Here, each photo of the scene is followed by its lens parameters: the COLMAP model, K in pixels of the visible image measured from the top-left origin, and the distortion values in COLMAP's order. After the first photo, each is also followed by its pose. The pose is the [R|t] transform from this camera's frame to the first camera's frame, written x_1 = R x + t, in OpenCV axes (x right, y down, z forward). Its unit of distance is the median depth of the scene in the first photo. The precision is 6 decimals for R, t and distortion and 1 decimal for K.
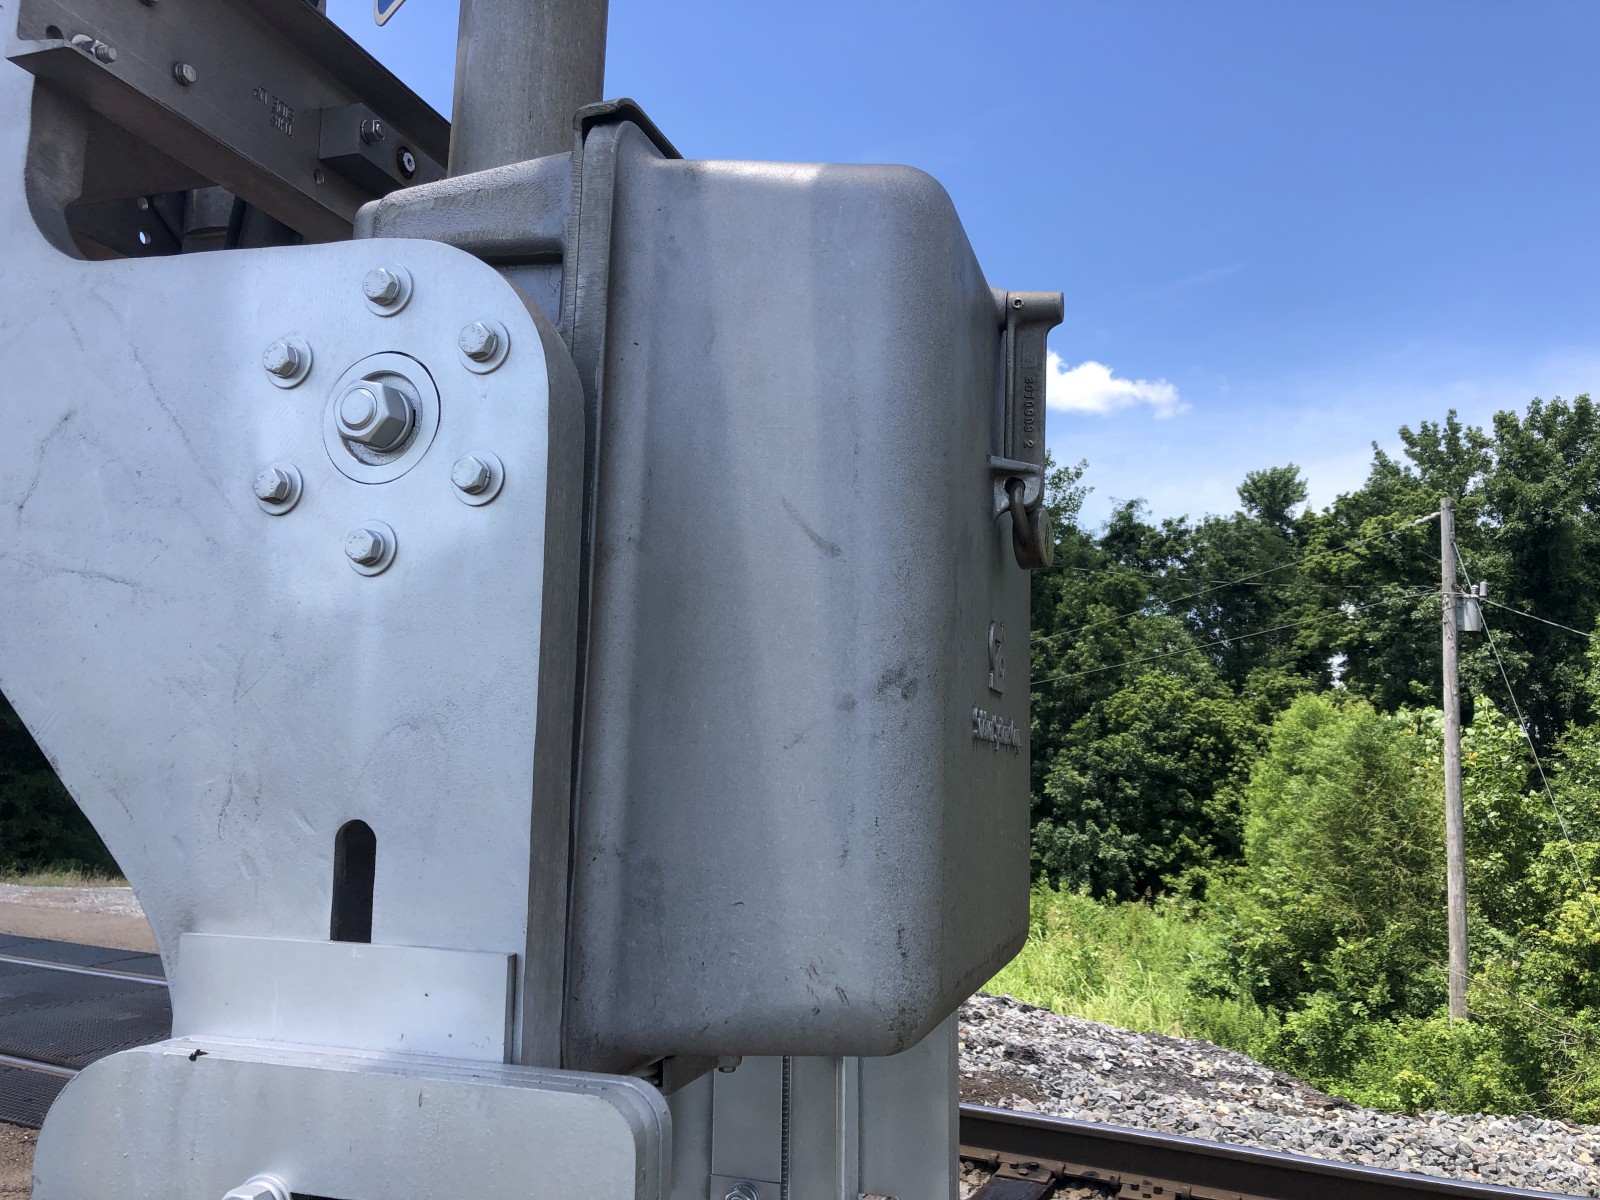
lens RADIAL K [[1306.4, 0, 814.7], [0, 1306.4, 569.8], [0, 0, 1]] dist [0.036850, -0.037473]
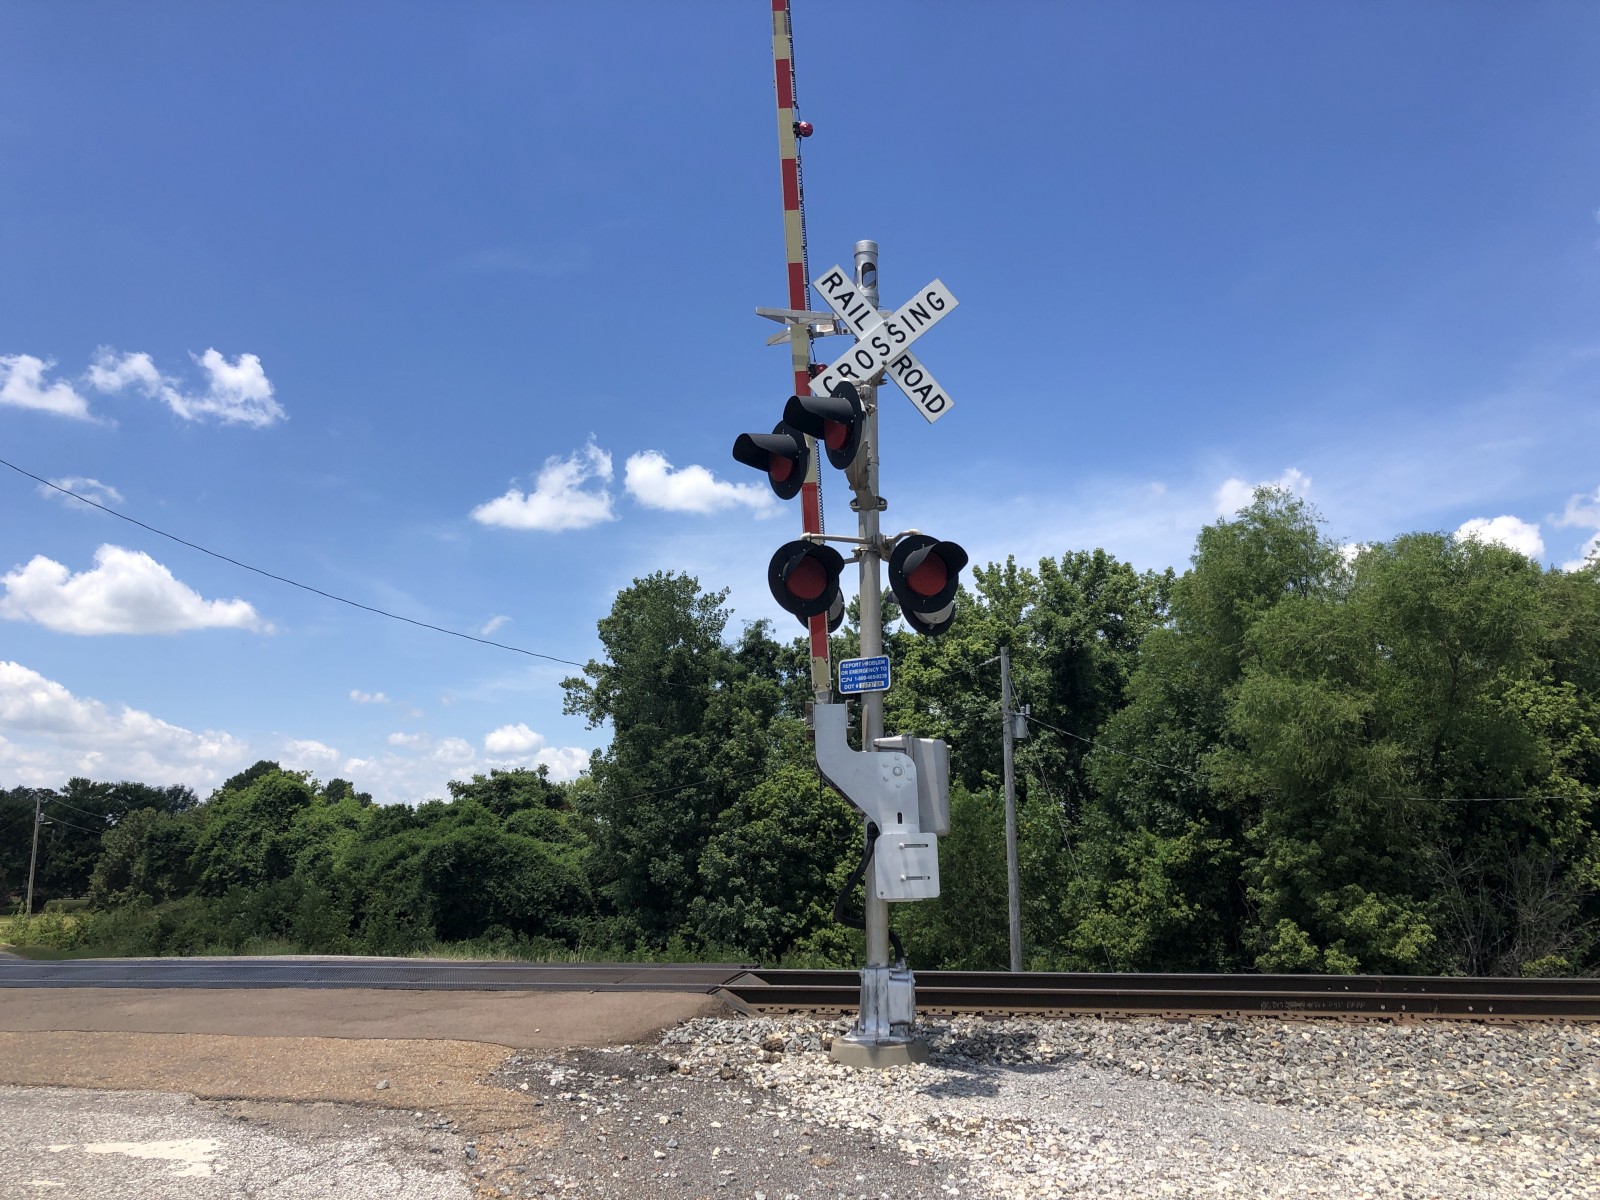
lens RADIAL K [[1306.4, 0, 793.2], [0, 1306.4, 575.6], [0, 0, 1]] dist [0.036850, -0.037473]
pose [[0.959710, 0.015611, 0.280558, -0.077521], [0.003117, 0.997803, -0.066183, -0.018787], [-0.280975, 0.064391, 0.957553, -0.166224]]
